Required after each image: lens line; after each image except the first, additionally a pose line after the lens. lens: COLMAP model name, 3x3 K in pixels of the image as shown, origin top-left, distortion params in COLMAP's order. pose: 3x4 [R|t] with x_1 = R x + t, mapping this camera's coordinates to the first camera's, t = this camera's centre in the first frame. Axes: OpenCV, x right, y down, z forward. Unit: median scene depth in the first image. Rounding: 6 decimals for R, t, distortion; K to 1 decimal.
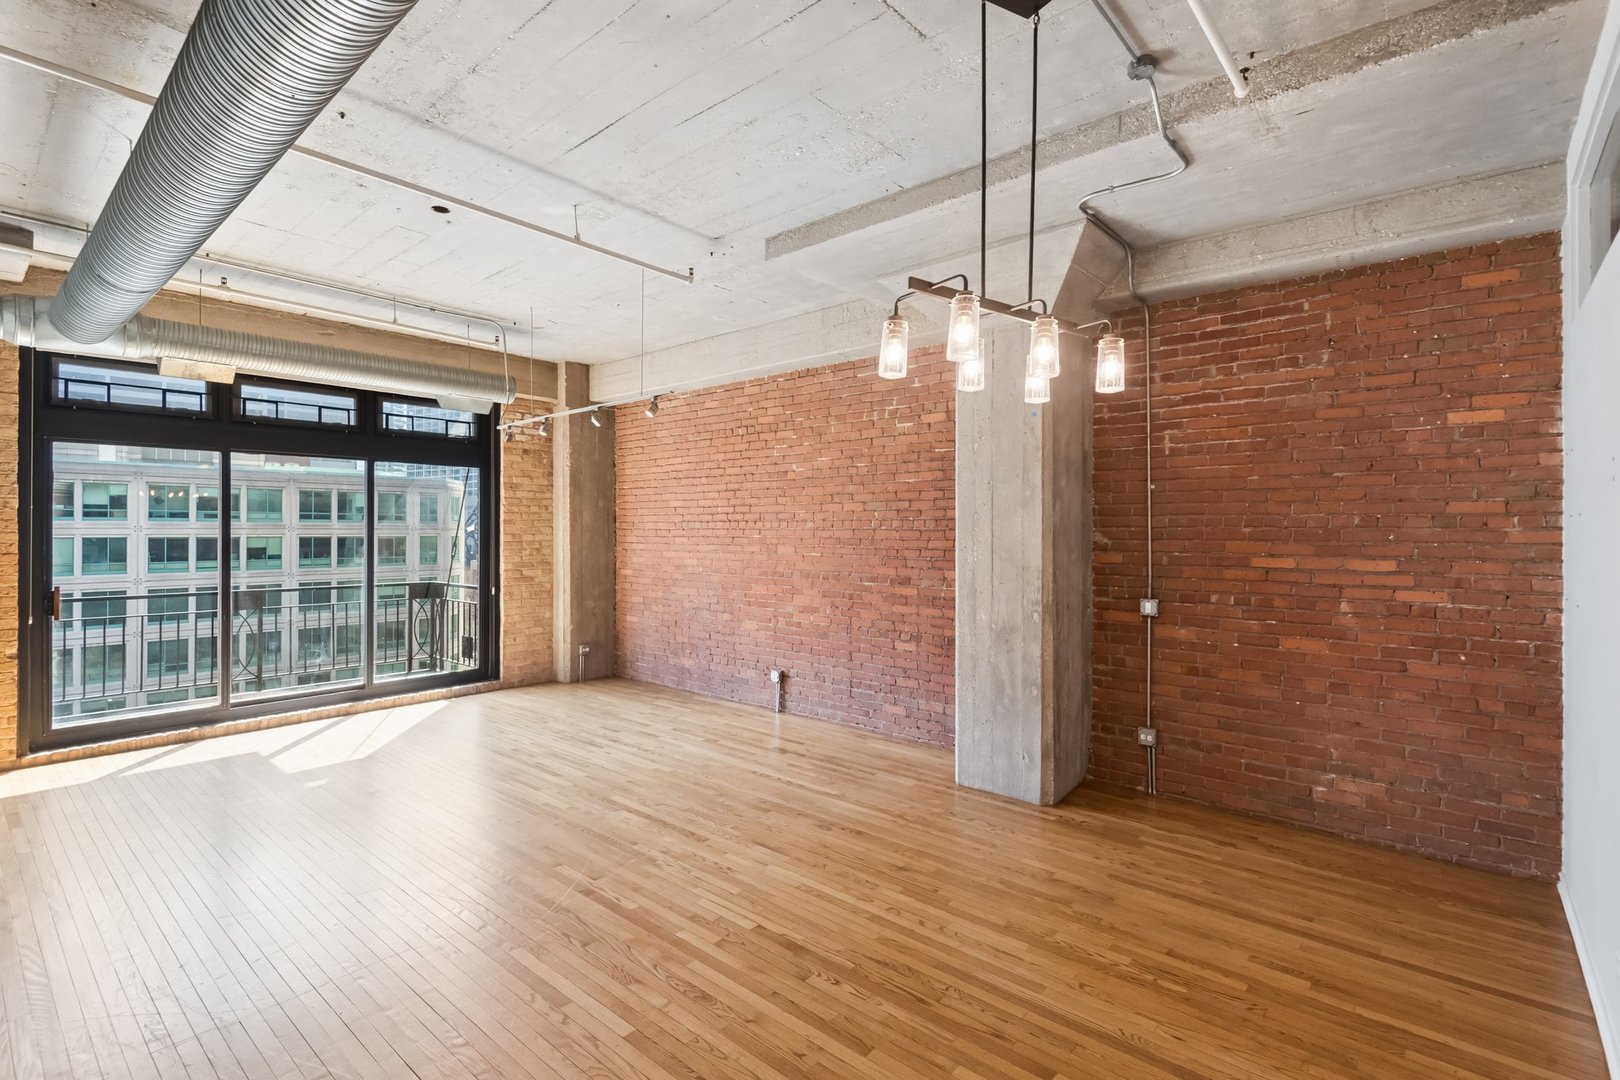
lens RADIAL K [[746.2, 0, 807.2], [0, 746.2, 528.3], [0, 0, 1]] dist [0.040632, -0.028326]
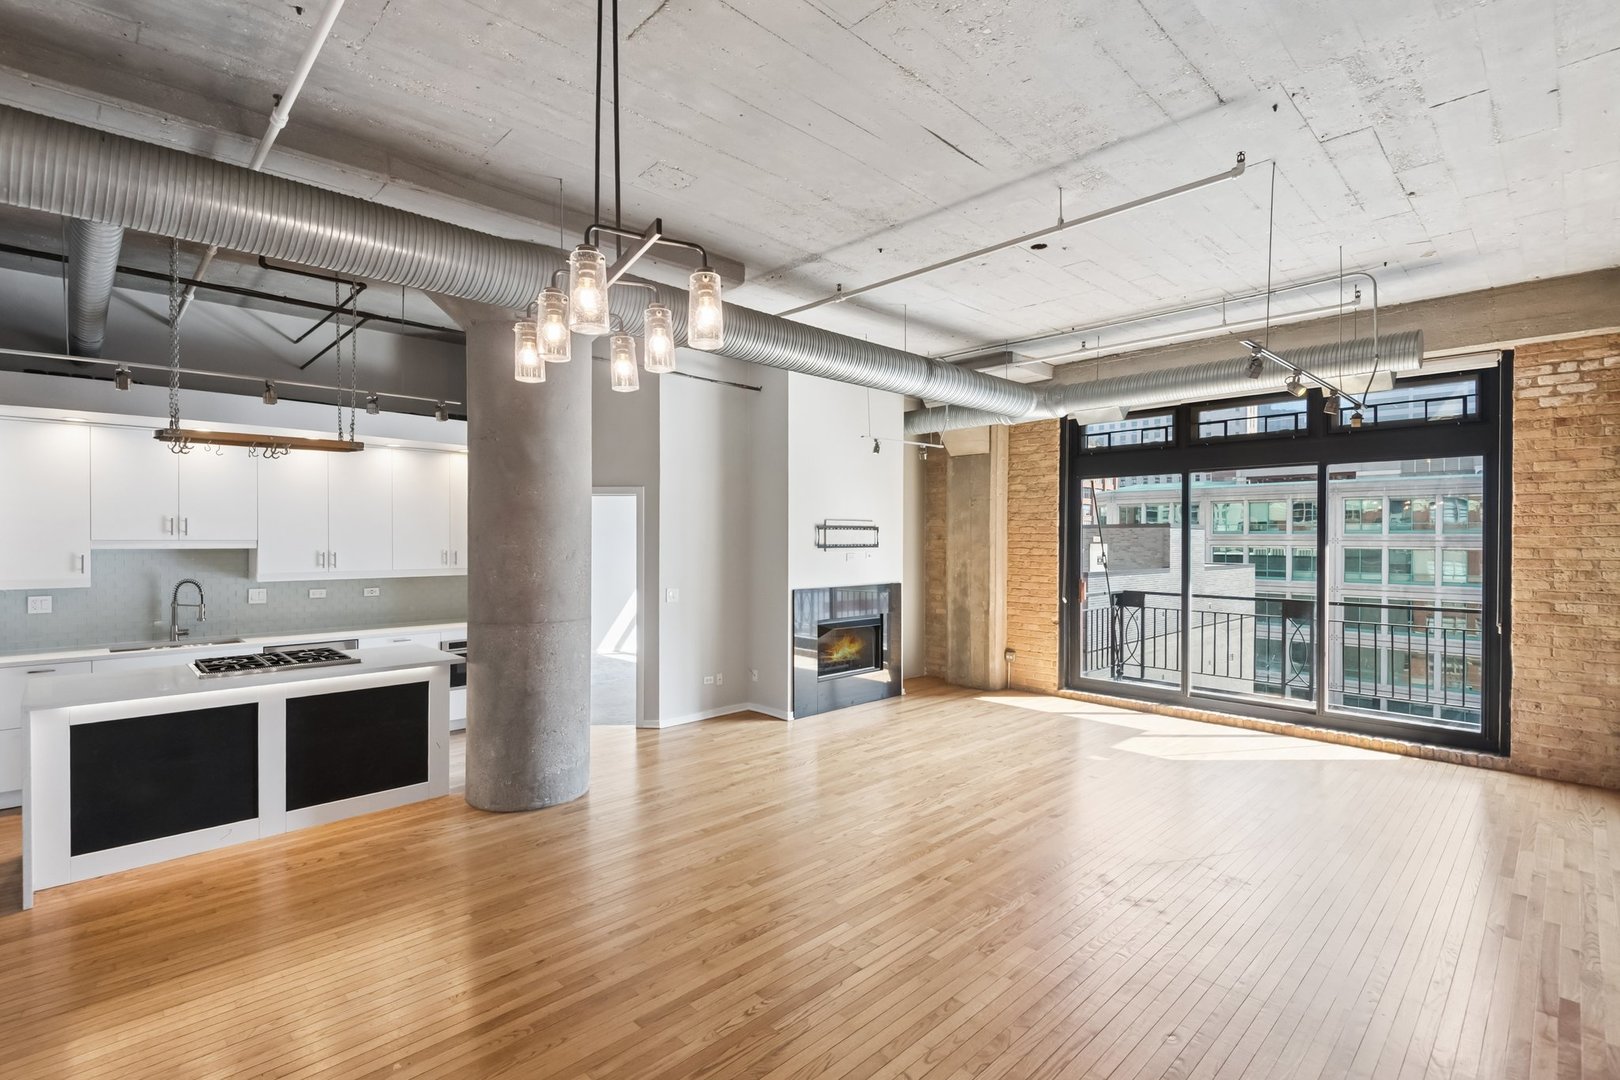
lens RADIAL K [[757.0, 0, 798.4], [0, 757.0, 536.5], [0, 0, 1]] dist [0.045651, -0.028214]
pose [[-0.086727, -0.005663, -0.996216, 0.394731], [-0.001767, 0.999983, -0.005530, 0.003057], [0.996231, 0.001281, -0.086735, 0.453302]]
